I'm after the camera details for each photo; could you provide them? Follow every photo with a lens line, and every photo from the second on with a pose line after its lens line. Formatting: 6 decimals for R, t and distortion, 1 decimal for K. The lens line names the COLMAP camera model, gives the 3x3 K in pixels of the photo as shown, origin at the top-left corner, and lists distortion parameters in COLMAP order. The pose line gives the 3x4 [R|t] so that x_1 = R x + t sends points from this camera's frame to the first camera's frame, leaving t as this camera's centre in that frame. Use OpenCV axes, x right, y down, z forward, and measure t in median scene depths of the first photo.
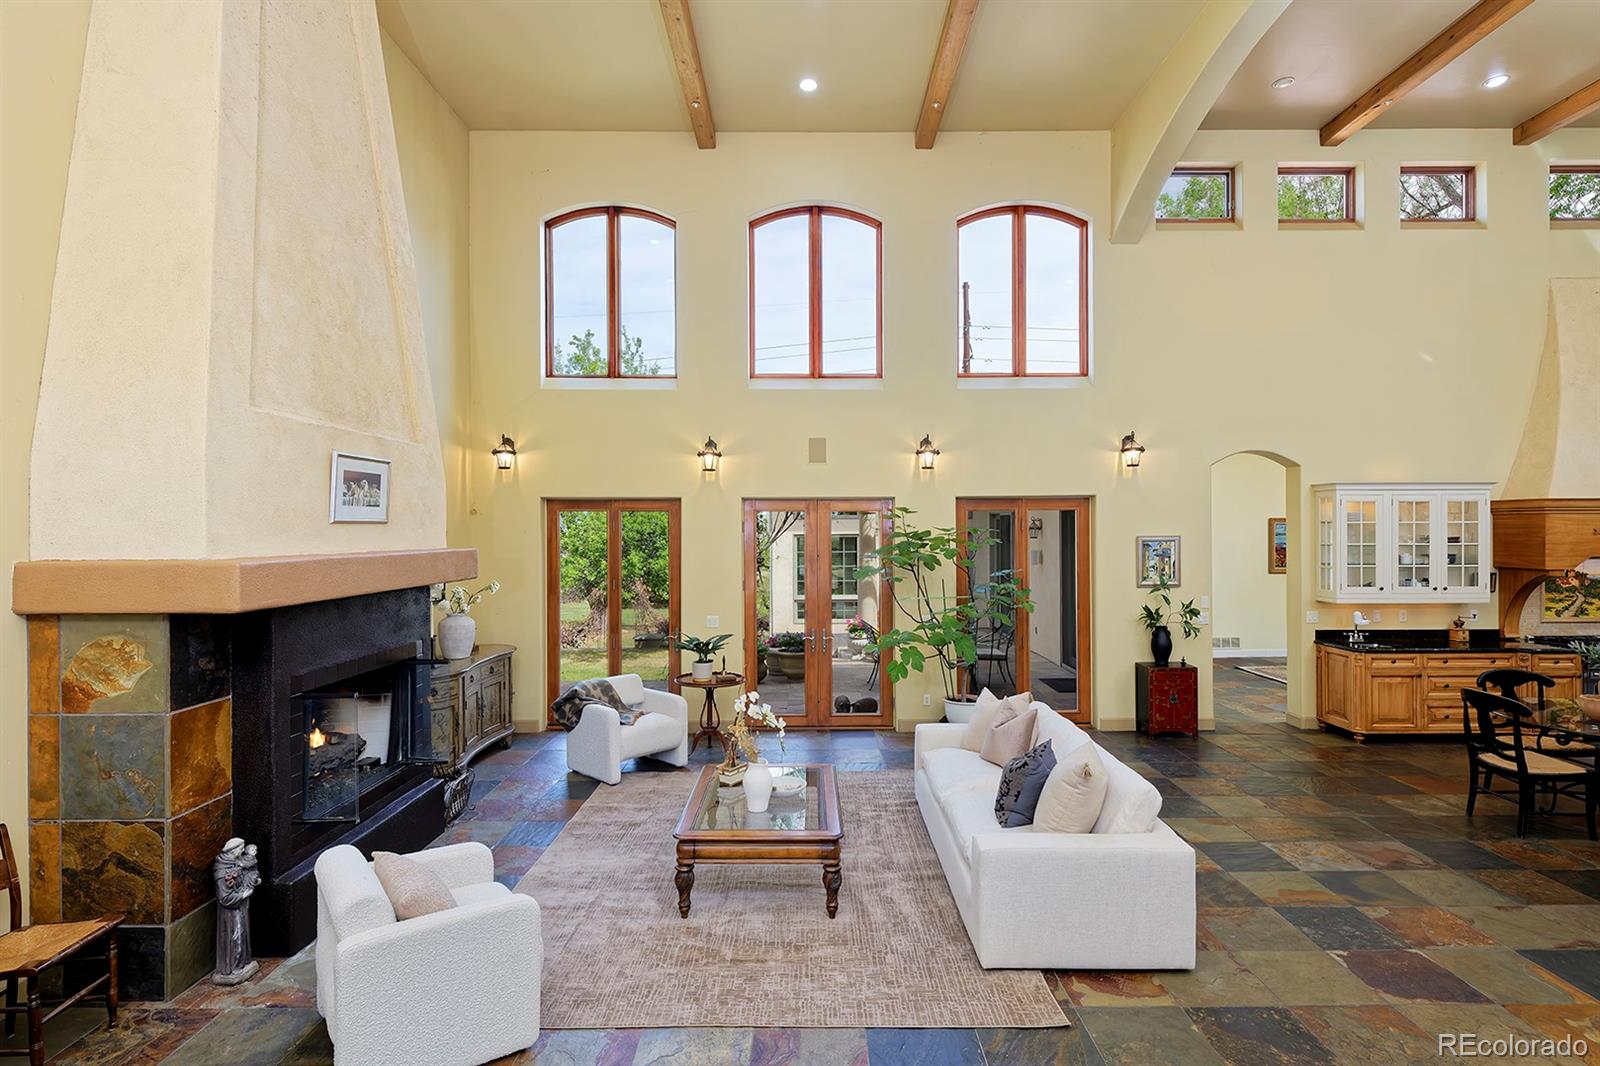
lens RADIAL K [[807.1, 0, 804.9], [0, 807.1, 529.5], [0, 0, 1]] dist [-0.000091, 0.000704]
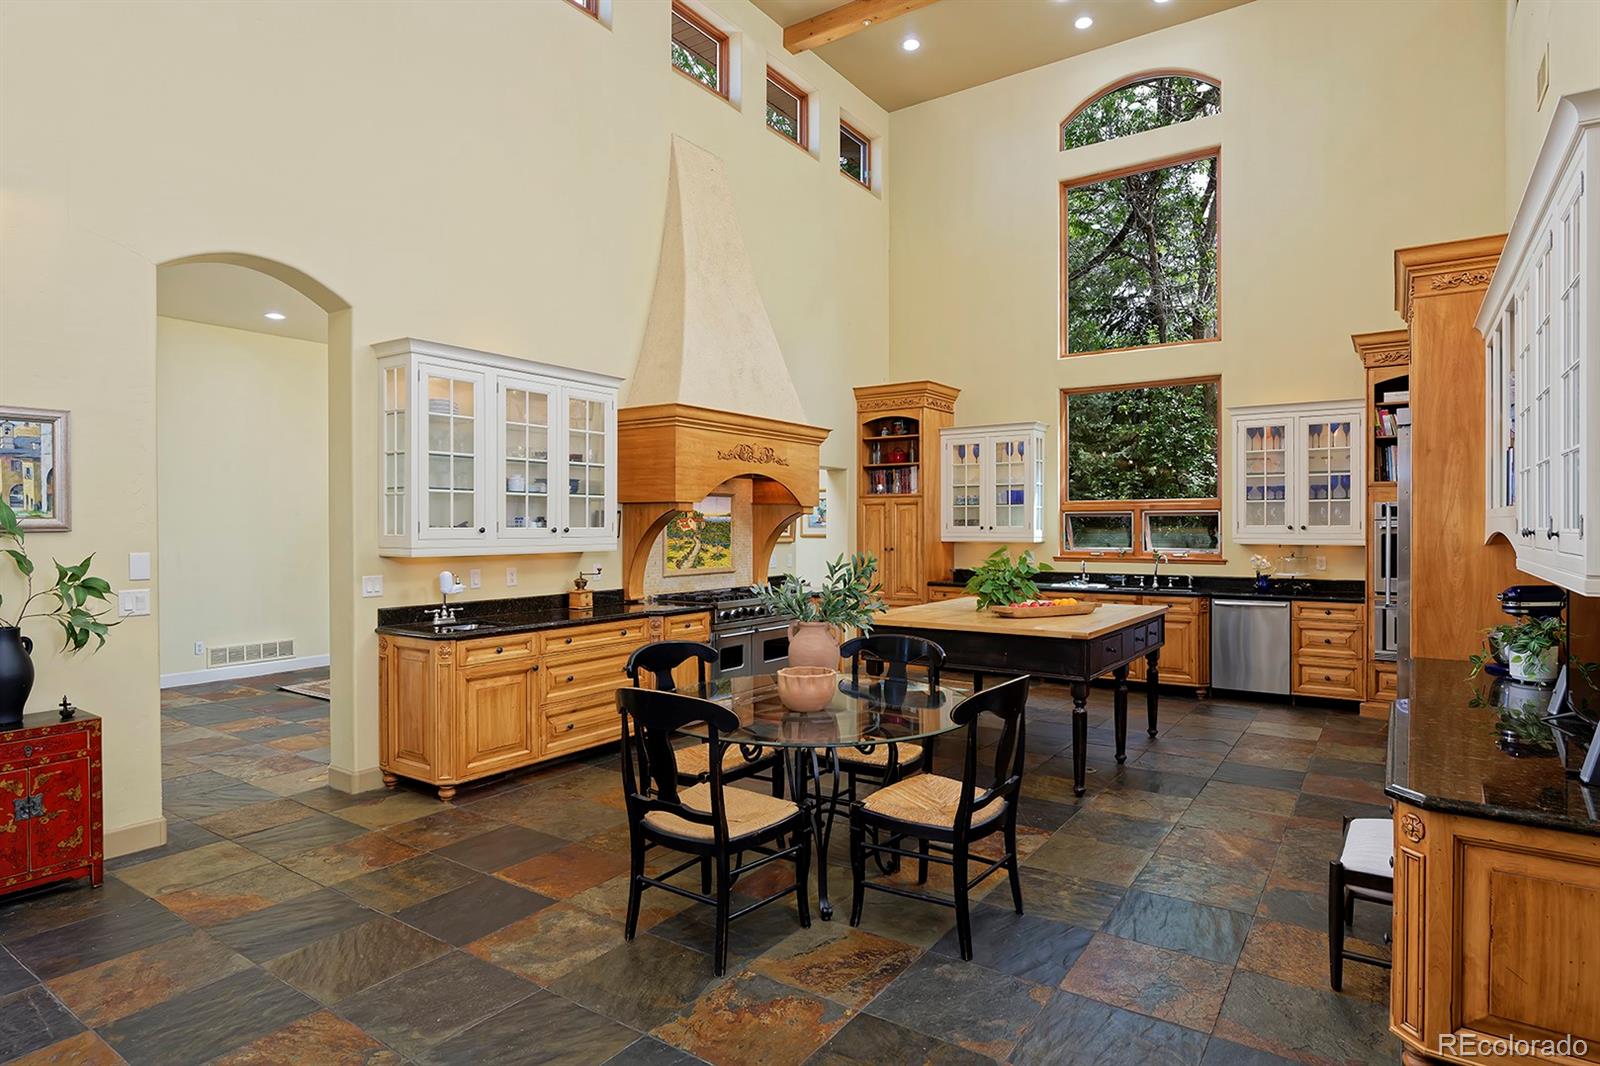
lens RADIAL K [[867.6, 0, 808.0], [0, 867.6, 530.5], [0, 0, 1]] dist [-0.003595, -0.001314]
pose [[0.561828, -0.001371, 0.827253, 0.319458], [-0.001189, 0.999996, 0.002465, 0.071580], [-0.827253, -0.002368, 0.561825, 0.440555]]
